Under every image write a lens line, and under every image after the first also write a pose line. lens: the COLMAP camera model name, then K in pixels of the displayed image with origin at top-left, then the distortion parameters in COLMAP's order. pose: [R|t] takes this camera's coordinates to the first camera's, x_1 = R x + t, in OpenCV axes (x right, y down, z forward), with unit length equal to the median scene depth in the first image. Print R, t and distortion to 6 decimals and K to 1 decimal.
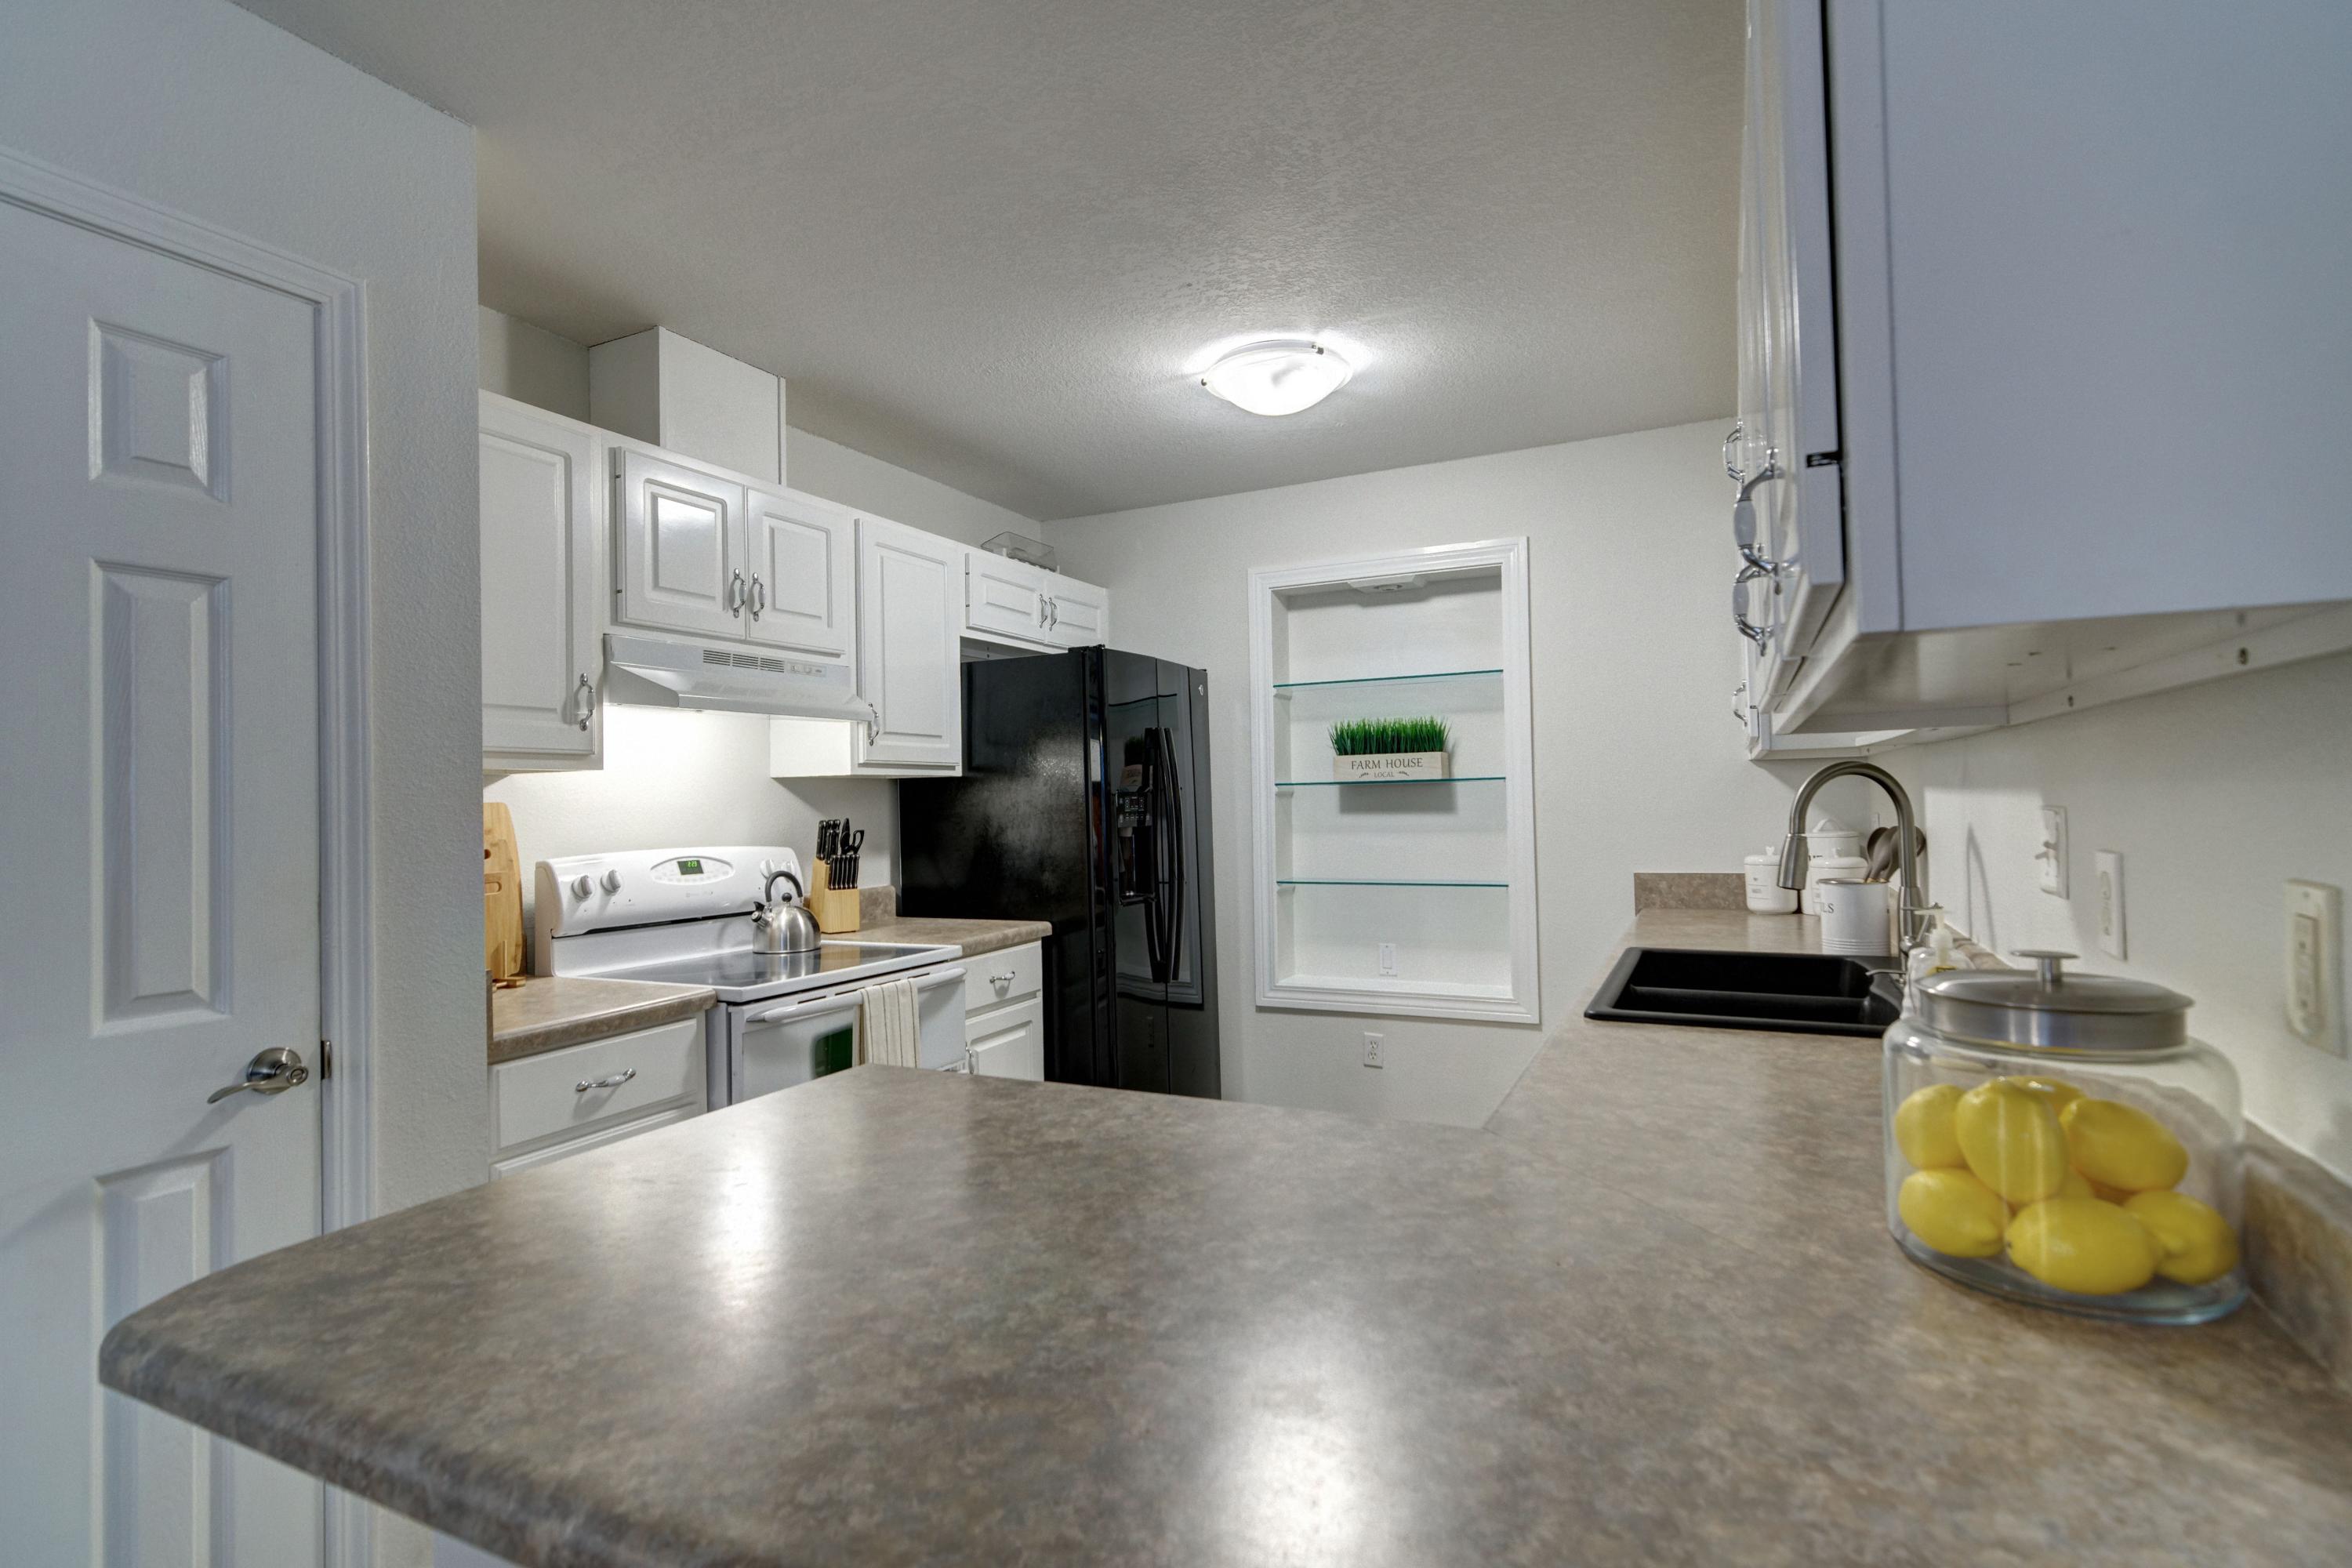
lens RADIAL K [[1129.6, 0, 1174.4], [0, 1129.6, 781.0], [0, 0, 1]] dist [0.001959, -0.000267]
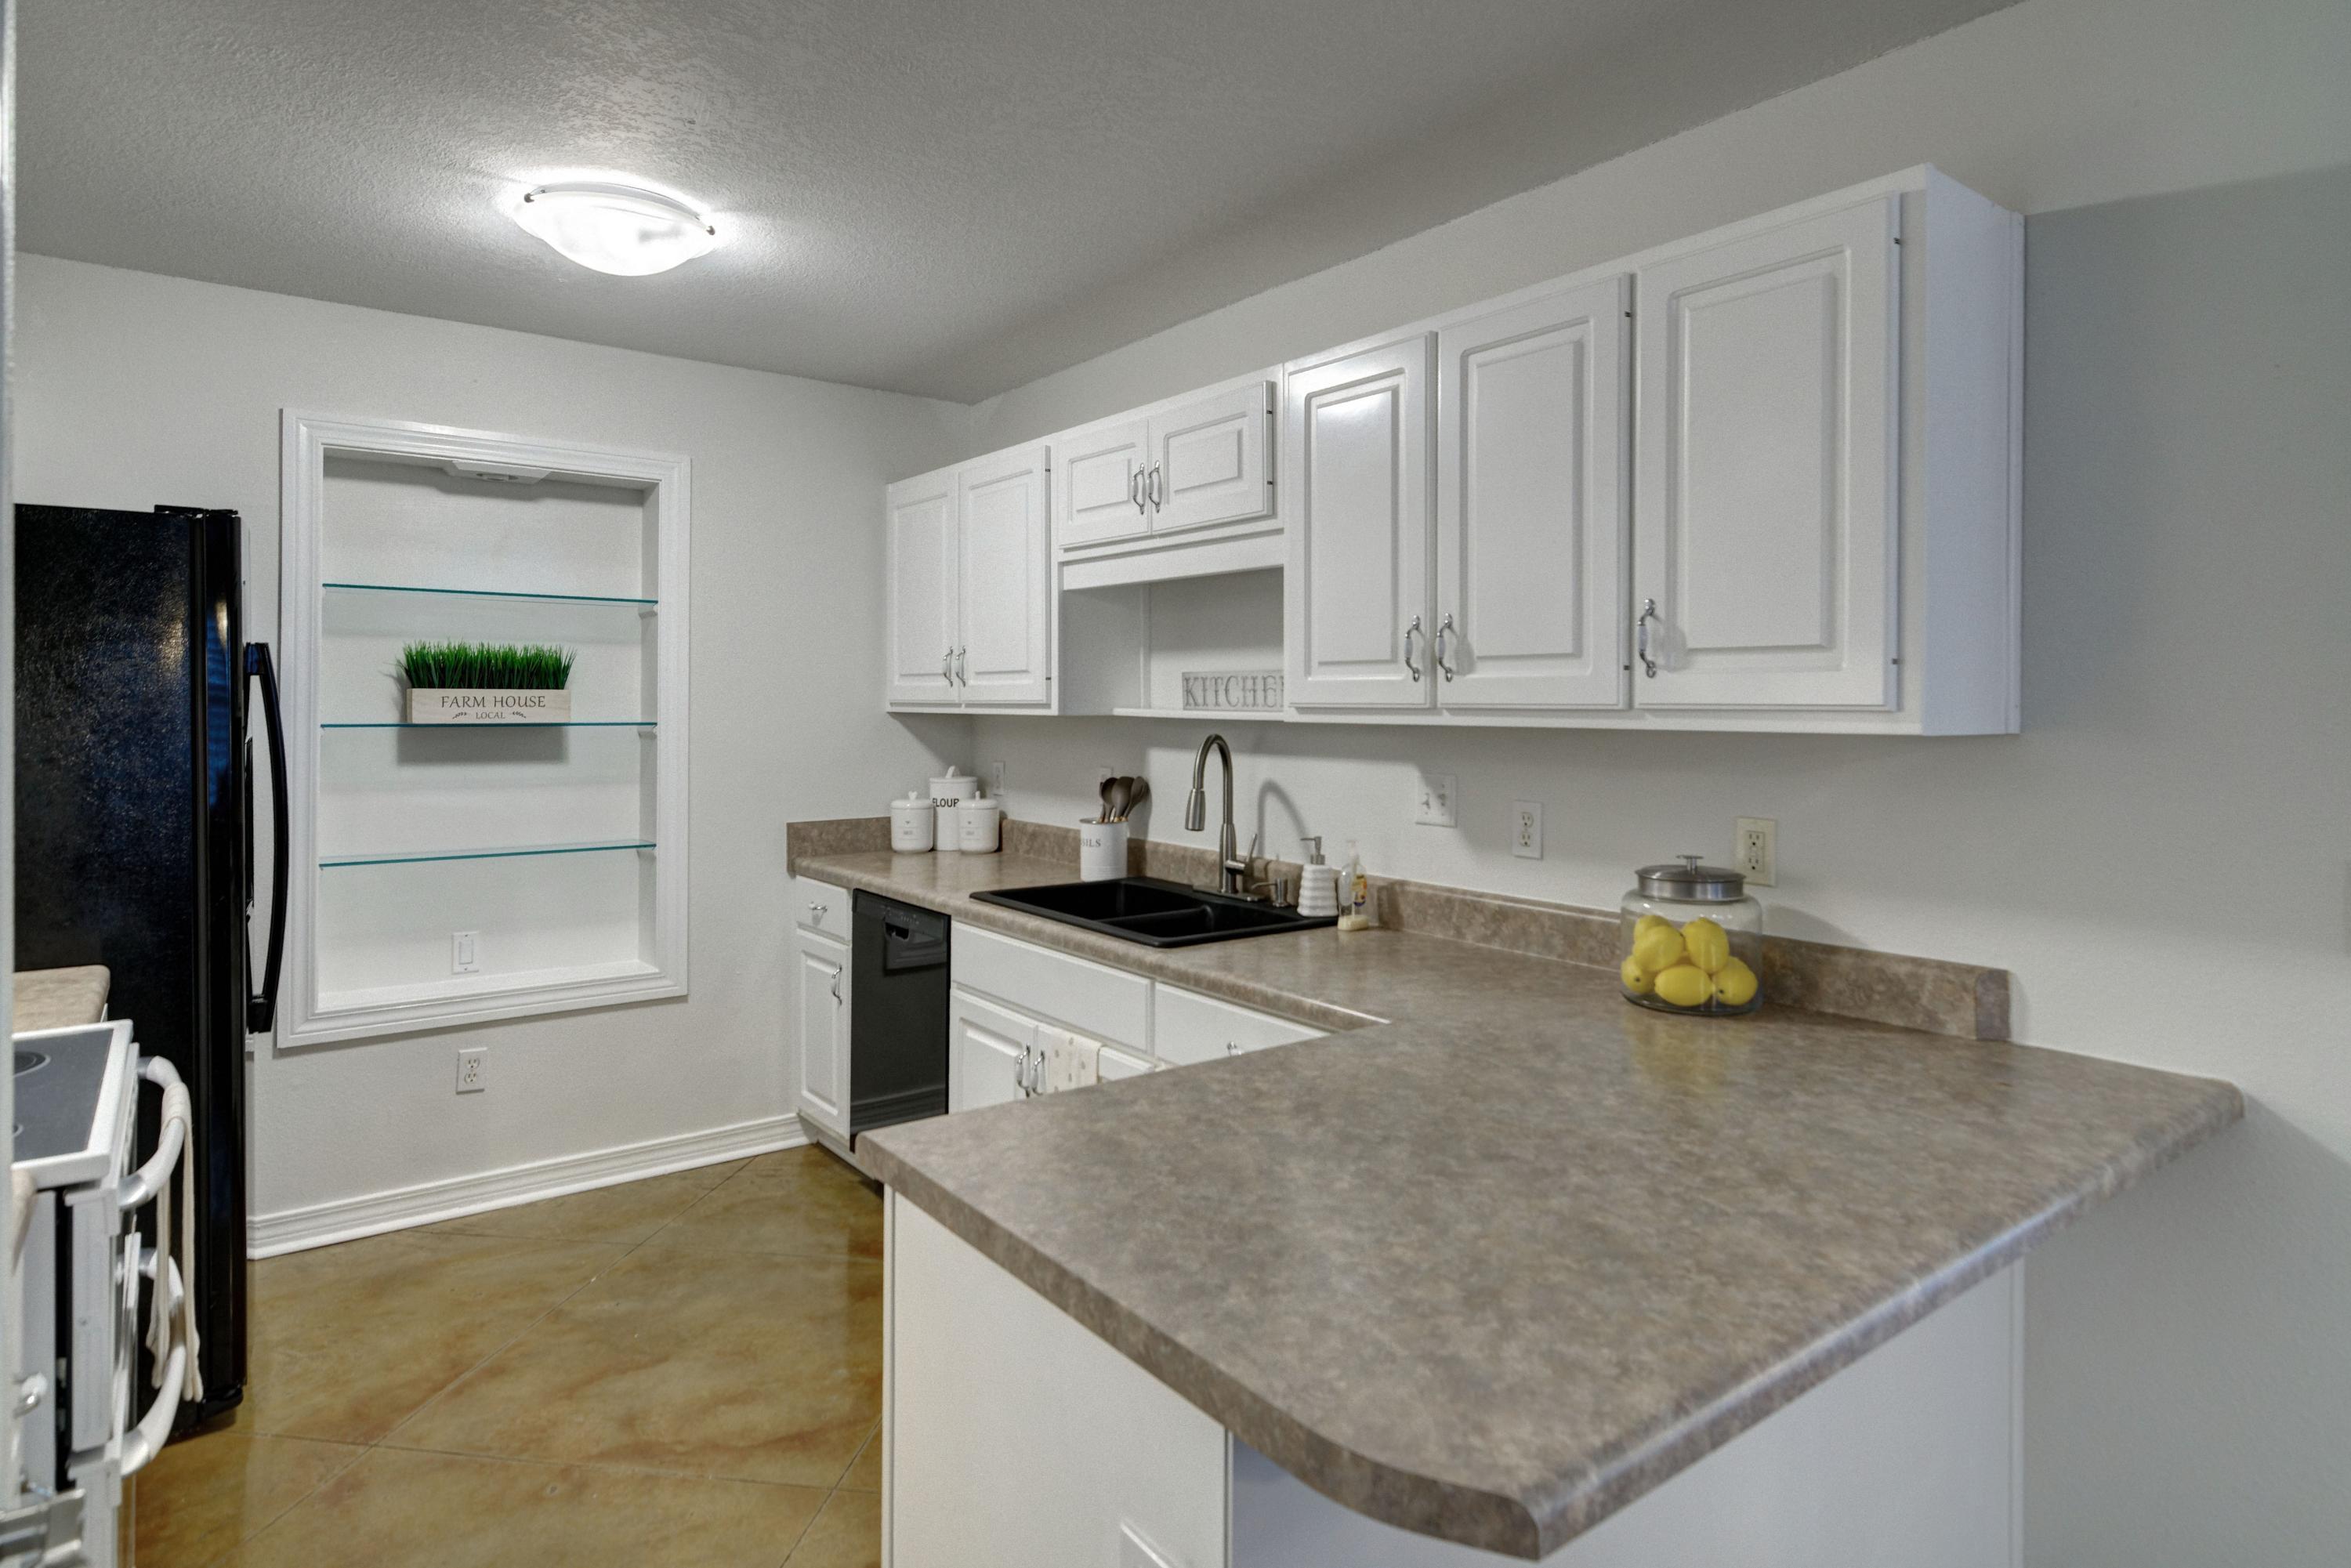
lens RADIAL K [[1283.0, 0, 1192.8], [0, 1283.0, 708.5], [0, 0, 1]] dist [0.004924, 0.000268]
pose [[0.445872, 0.020818, 0.894855, -0.529223], [-0.028743, 0.999547, -0.008932, -0.022097], [-0.894635, -0.021739, 0.446268, 0.225346]]
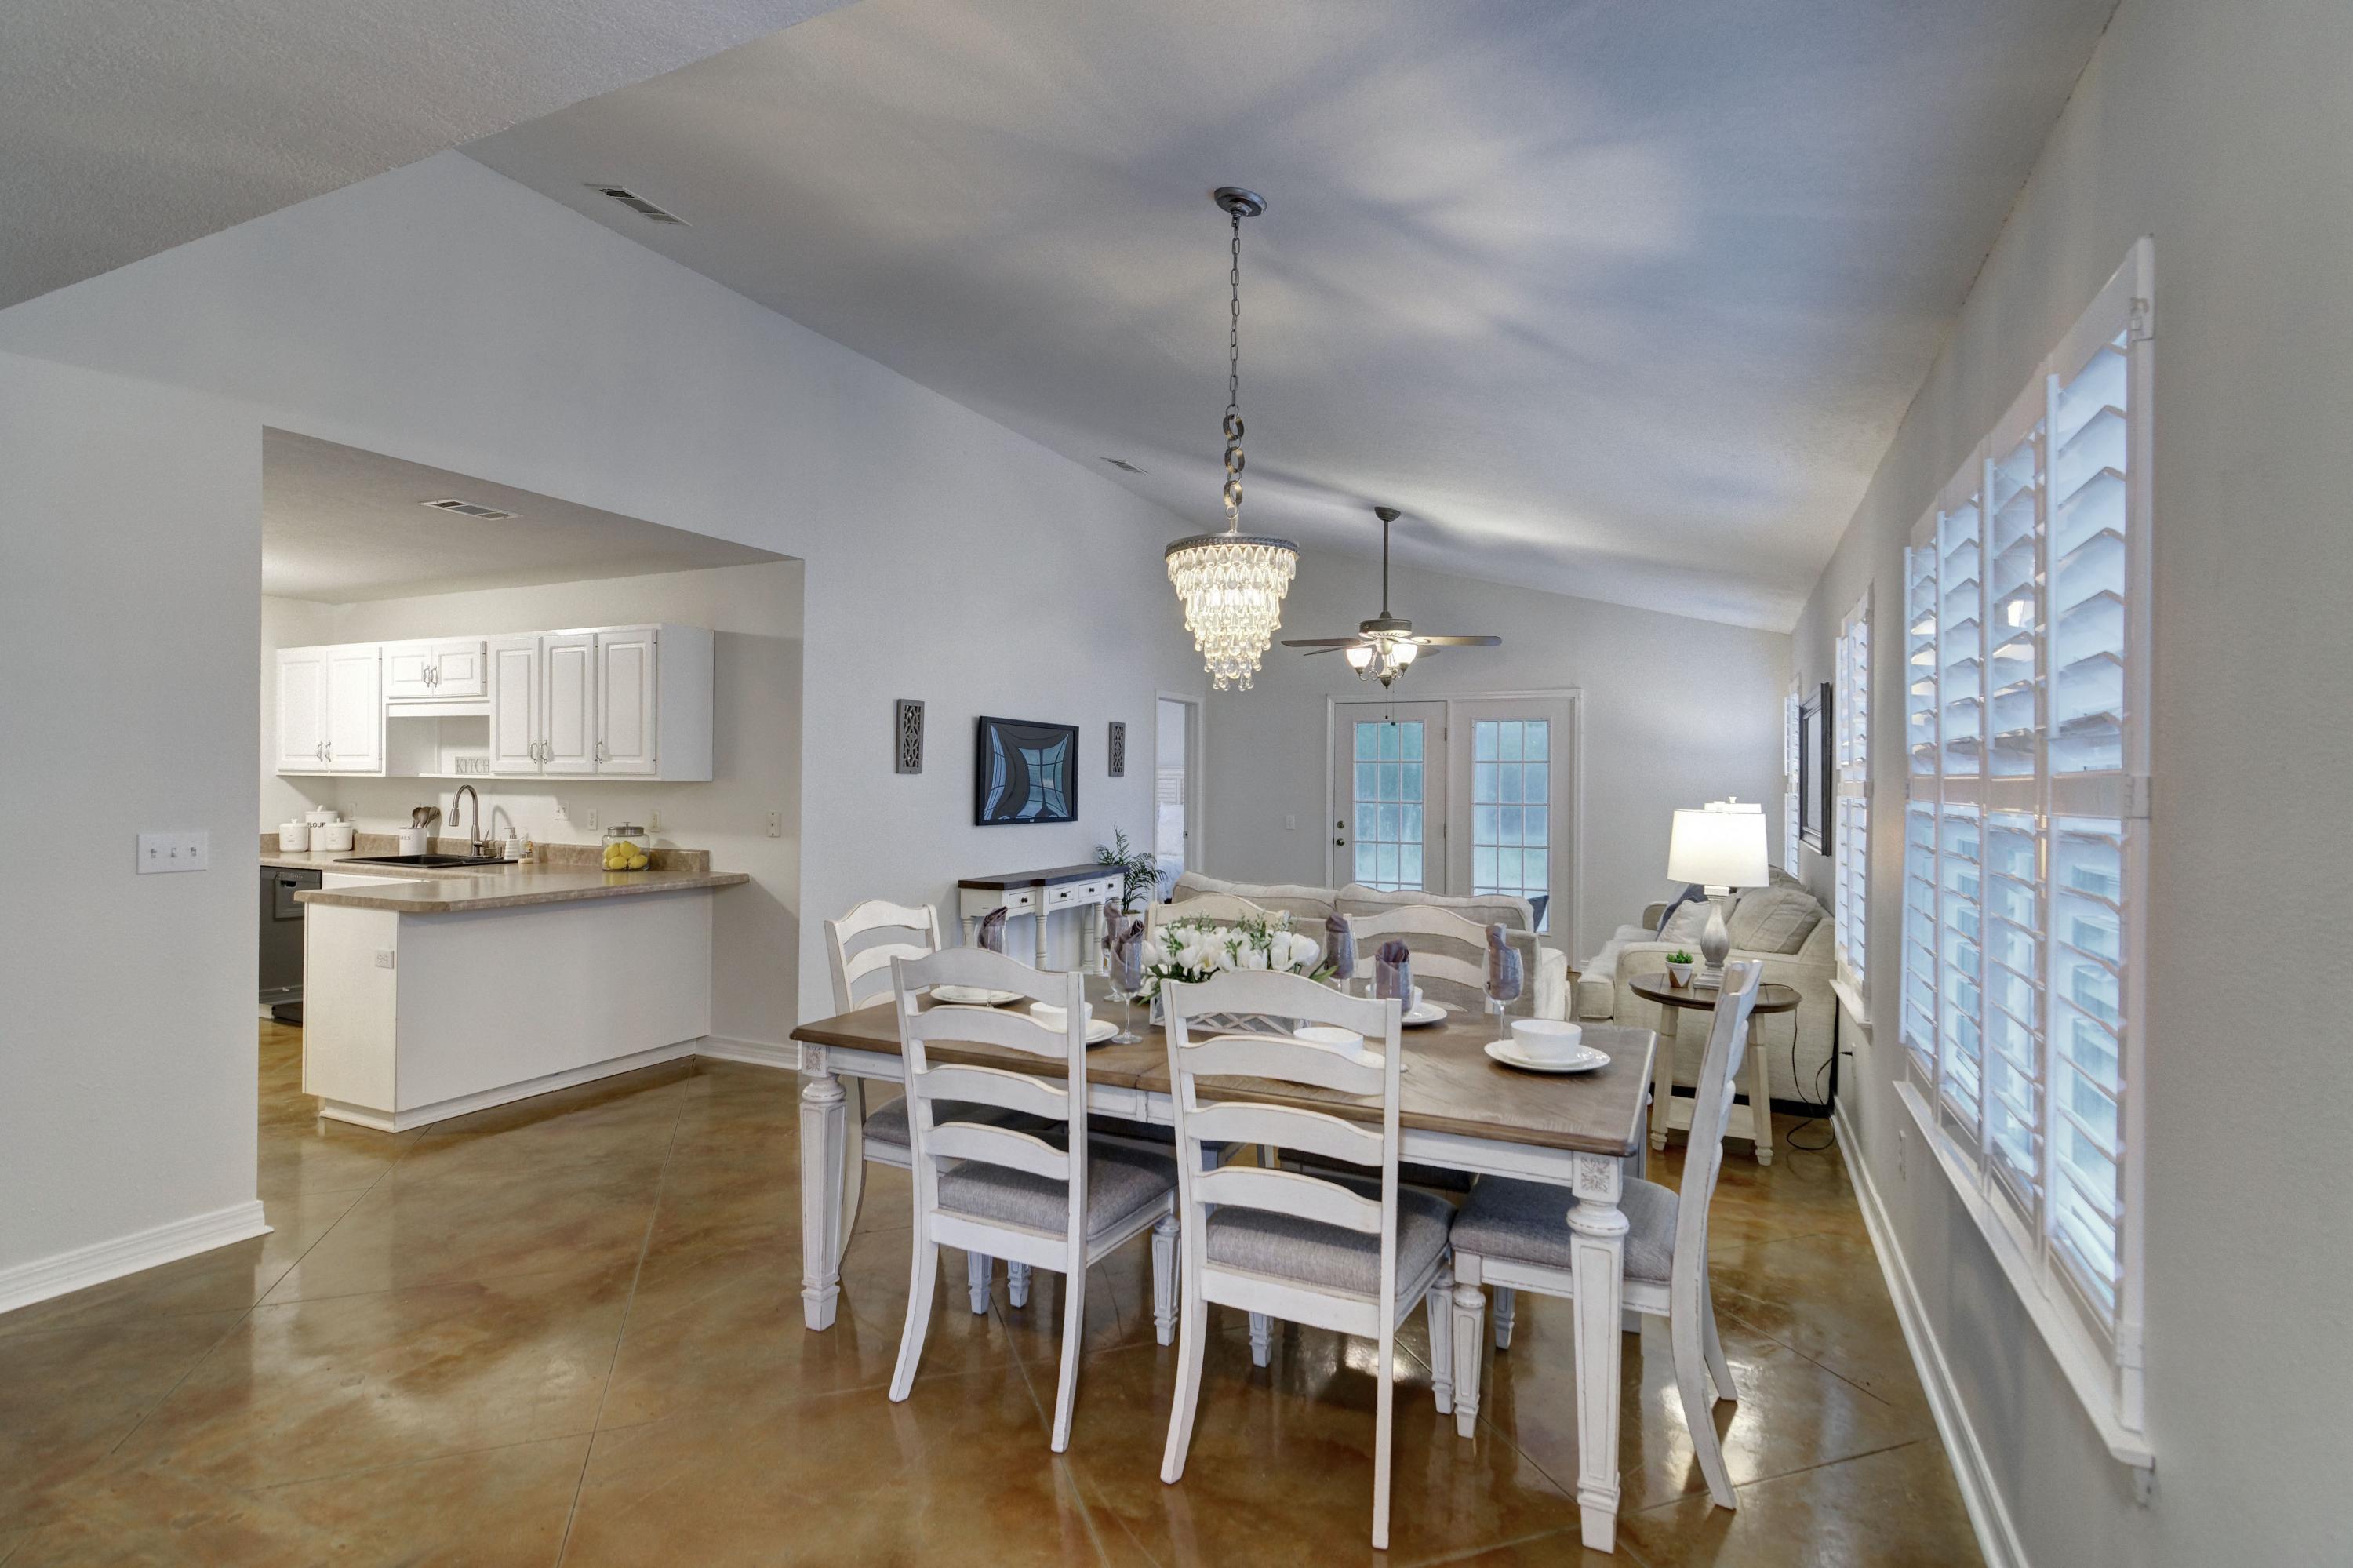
lens RADIAL K [[1111.5, 0, 1177.8], [0, 1111.5, 773.9], [0, 0, 1]] dist [0.000966, 0.000046]
pose [[-0.014952, 0.027555, 0.999508, -1.648116], [-0.025349, 0.999288, -0.027928, -0.007389], [-0.999567, -0.025754, -0.014243, -0.599826]]
